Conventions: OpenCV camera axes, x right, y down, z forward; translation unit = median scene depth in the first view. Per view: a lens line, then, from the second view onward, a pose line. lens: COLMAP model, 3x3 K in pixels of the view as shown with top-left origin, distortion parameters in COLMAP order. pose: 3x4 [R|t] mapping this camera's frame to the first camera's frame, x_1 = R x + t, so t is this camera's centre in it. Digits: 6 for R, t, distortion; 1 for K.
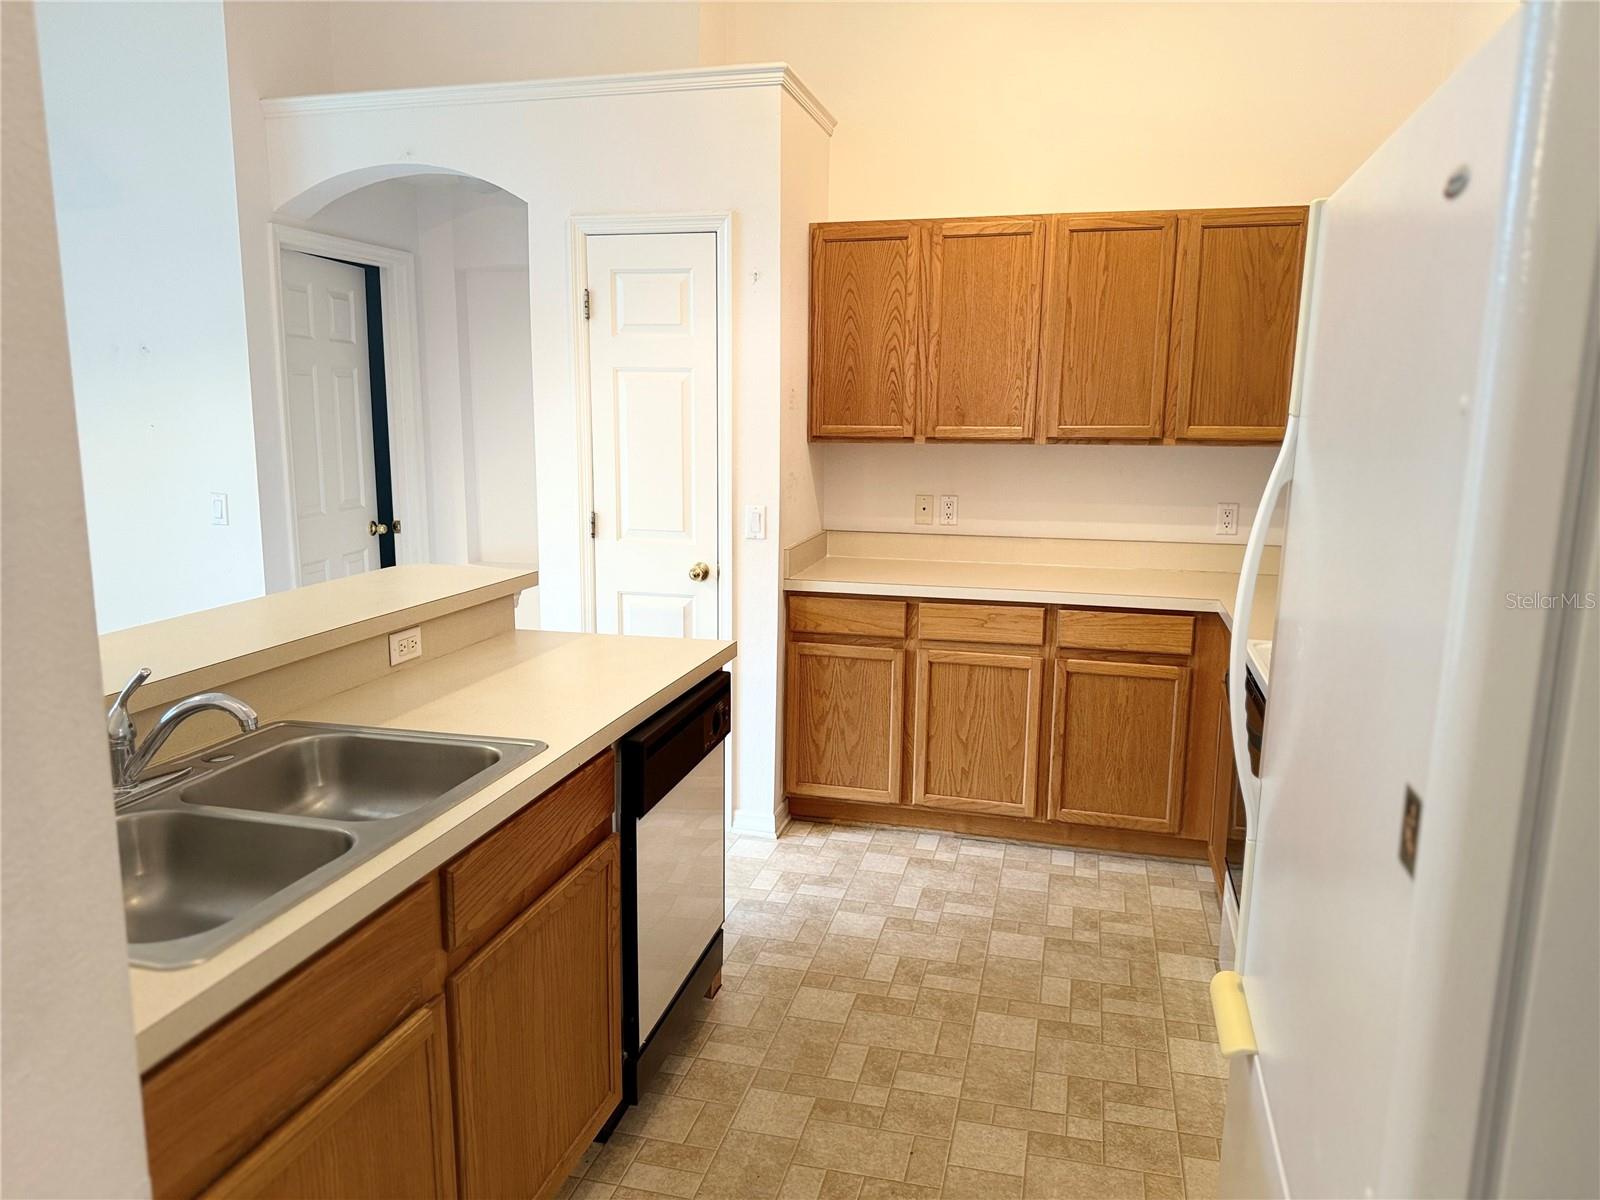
lens RADIAL K [[1108.7, 0, 798.0], [0, 1108.7, 601.7], [0, 0, 1]] dist [0.056187, -0.076593]
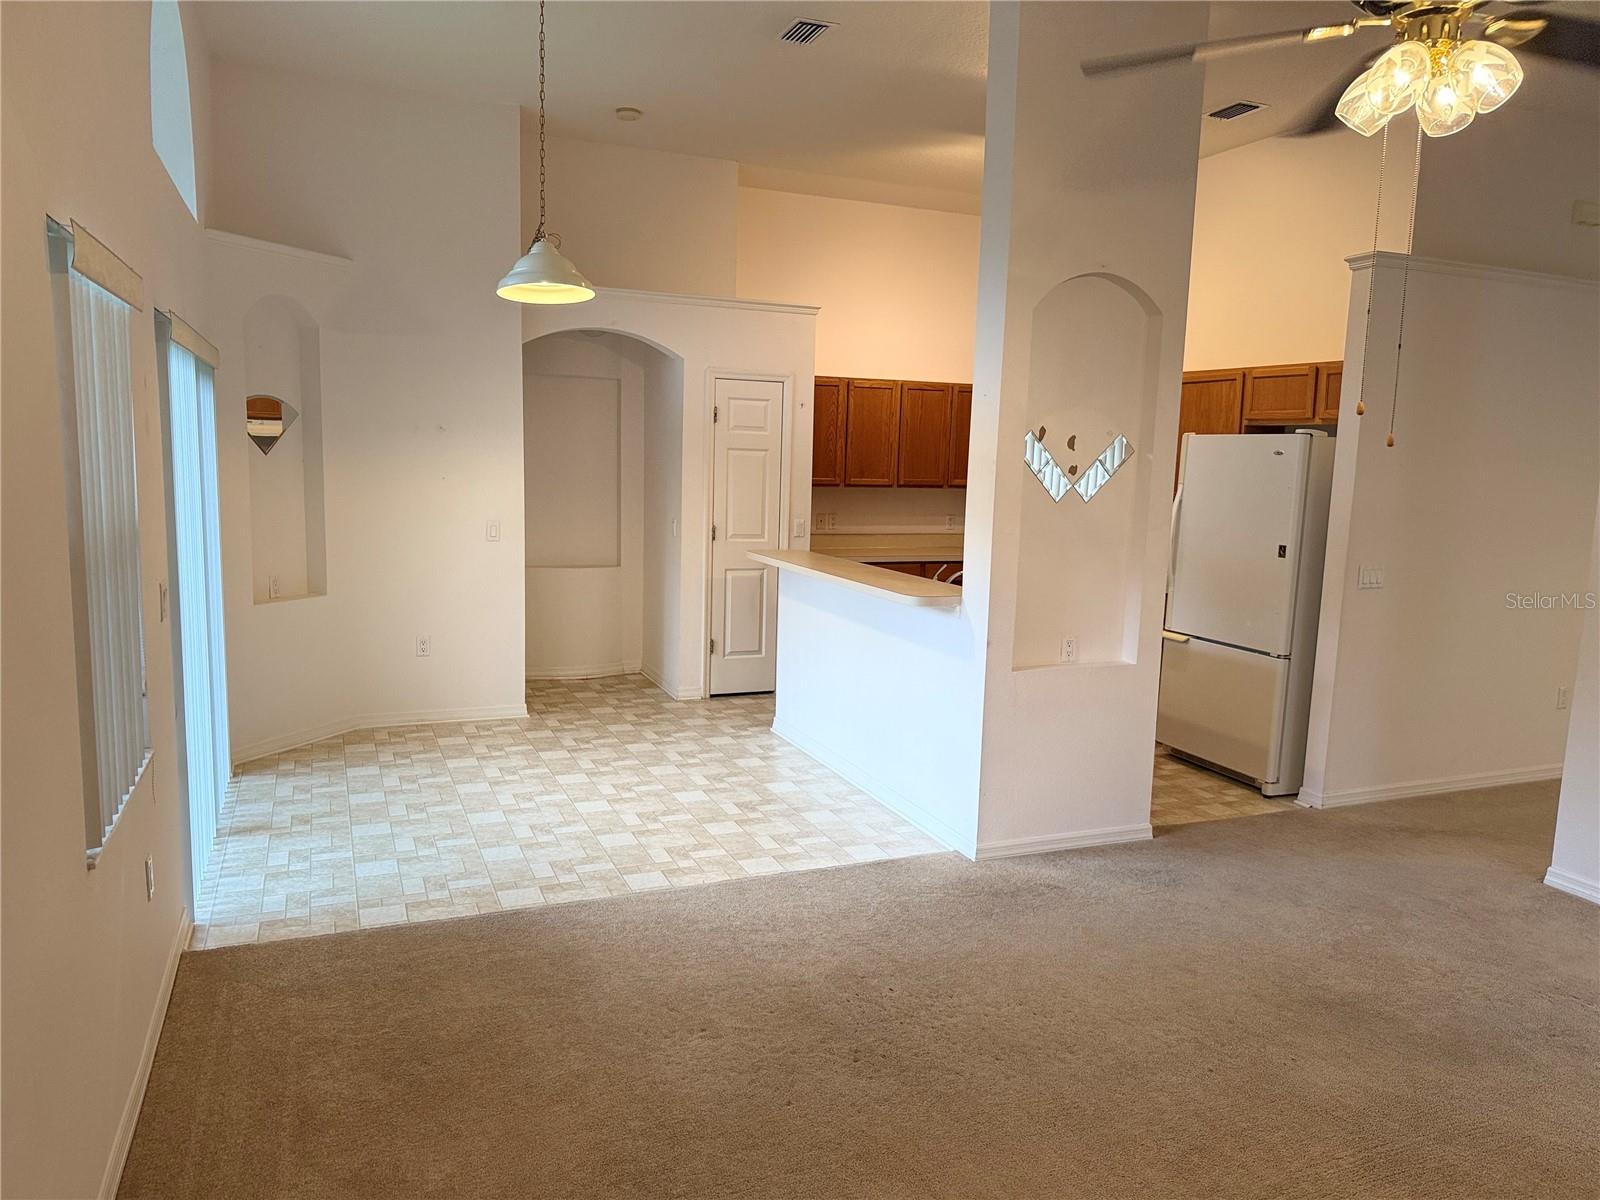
lens RADIAL K [[1108.7, 0, 807.6], [0, 1108.7, 604.0], [0, 0, 1]] dist [0.056187, -0.076593]
pose [[0.793444, -0.067313, 0.604910, -1.226907], [0.084563, 0.996418, -0.000040, 0.063875], [-0.602741, 0.051185, 0.796294, -0.563562]]
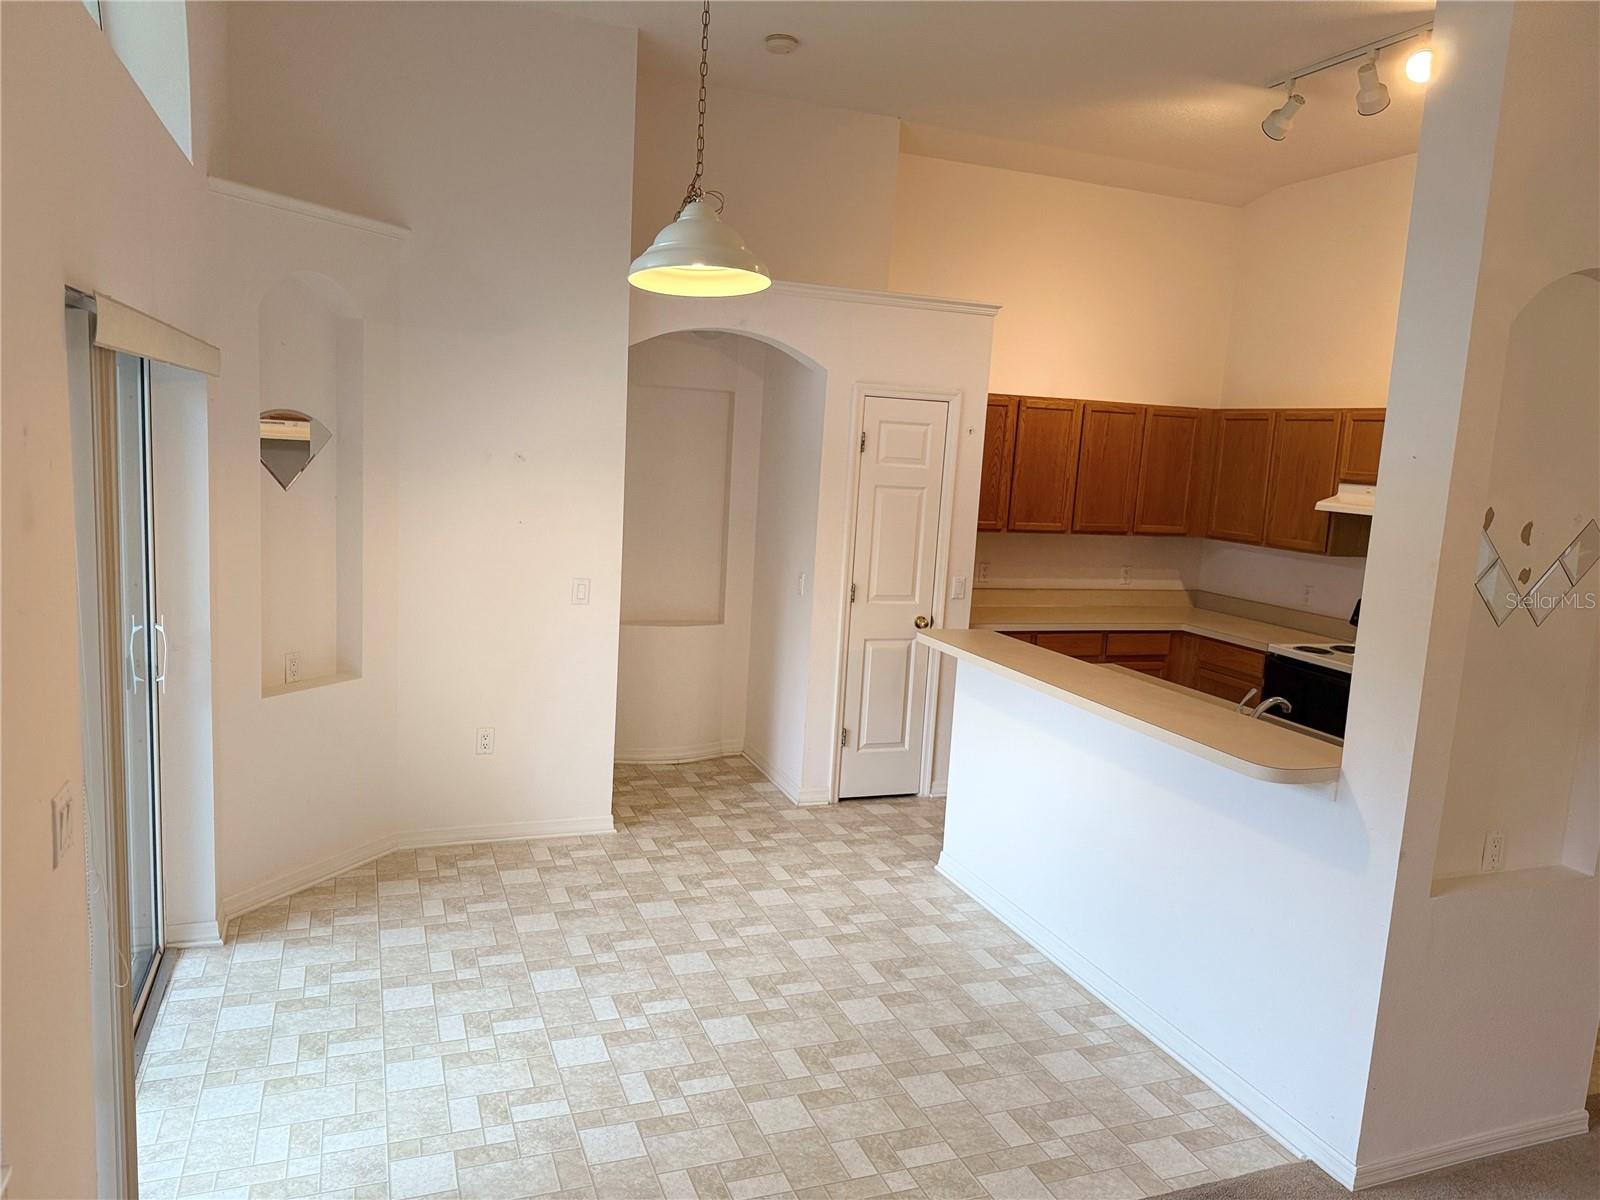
lens RADIAL K [[1108.7, 0, 791.5], [0, 1108.7, 593.8], [0, 0, 1]] dist [0.056187, -0.076593]
pose [[0.819135, -0.037676, 0.572362, -1.109023], [0.050151, 0.998723, -0.006032, -0.066210], [-0.571404, 0.033645, 0.819979, -0.121099]]
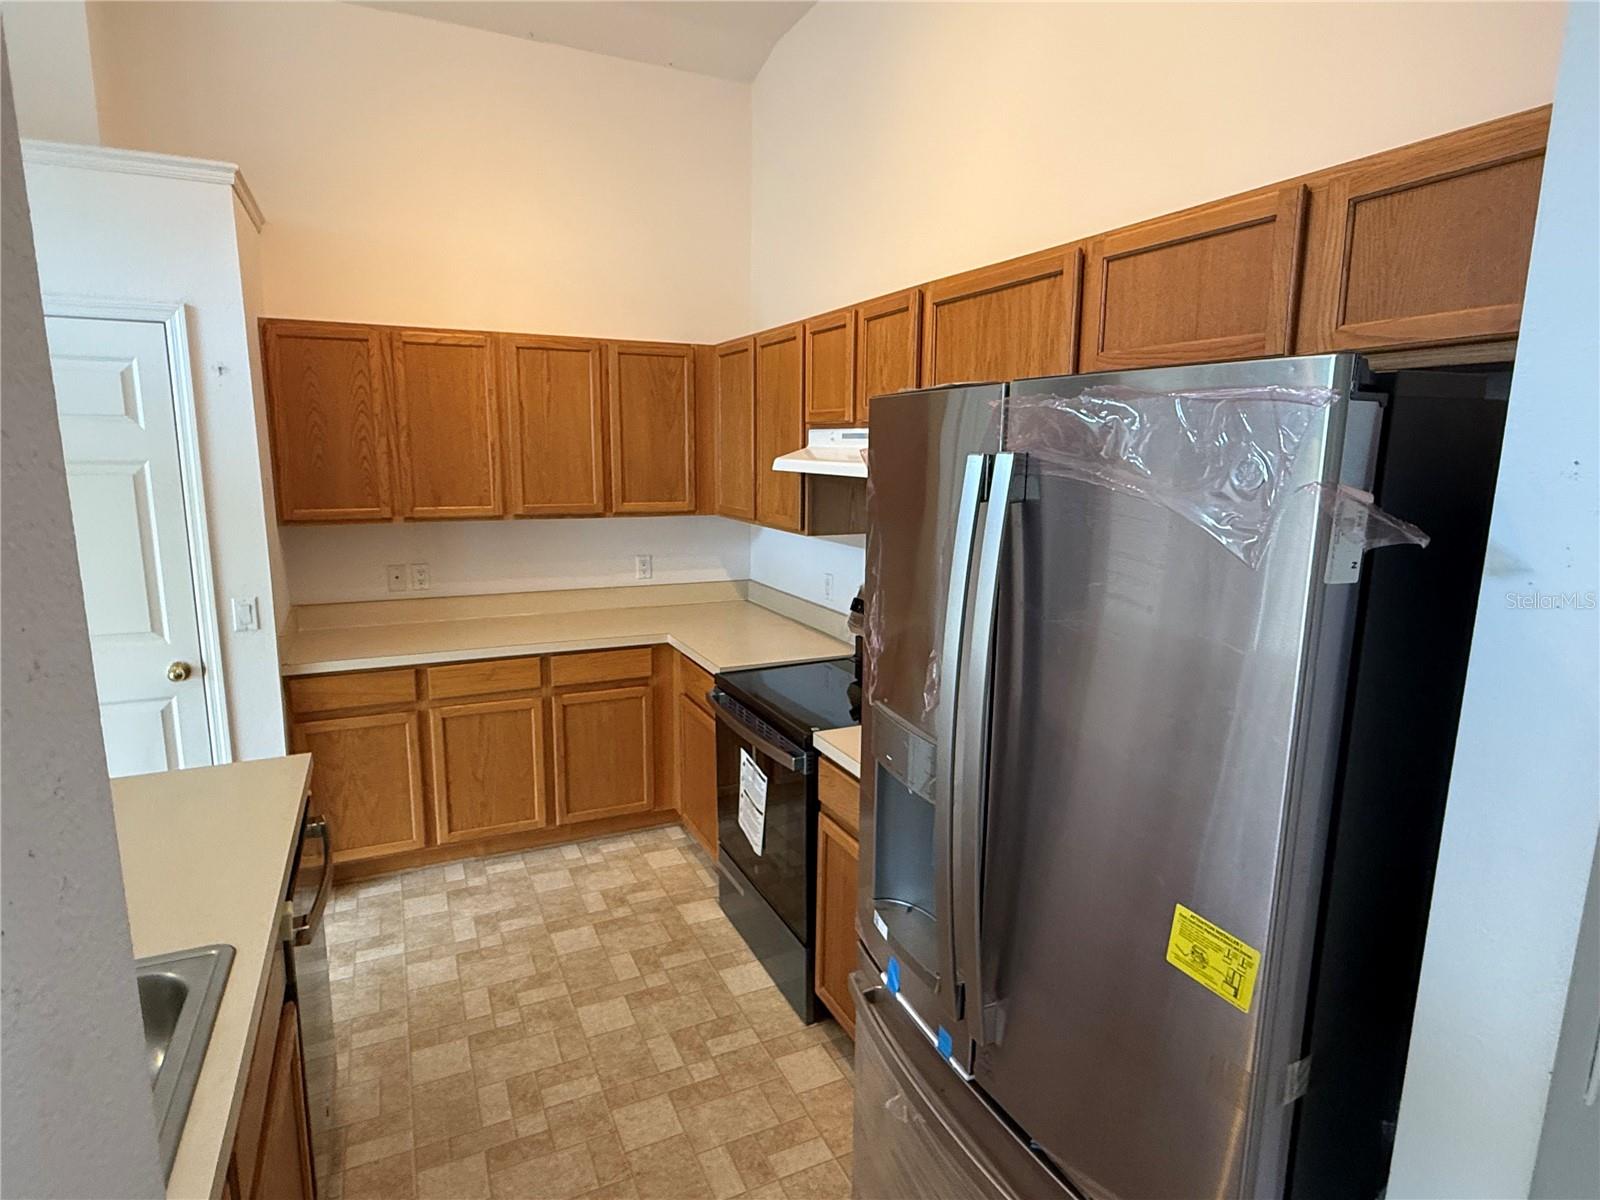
lens RADIAL K [[859.5, 0, 817.0], [0, 859.5, 601.0], [0, 0, 1]] dist [-0.019621, 0.007751]
pose [[0.762959, -0.110072, 0.637007, -0.133436], [0.104374, 0.993443, 0.046651, -0.065440], [-0.637966, 0.030895, 0.769445, 0.077931]]
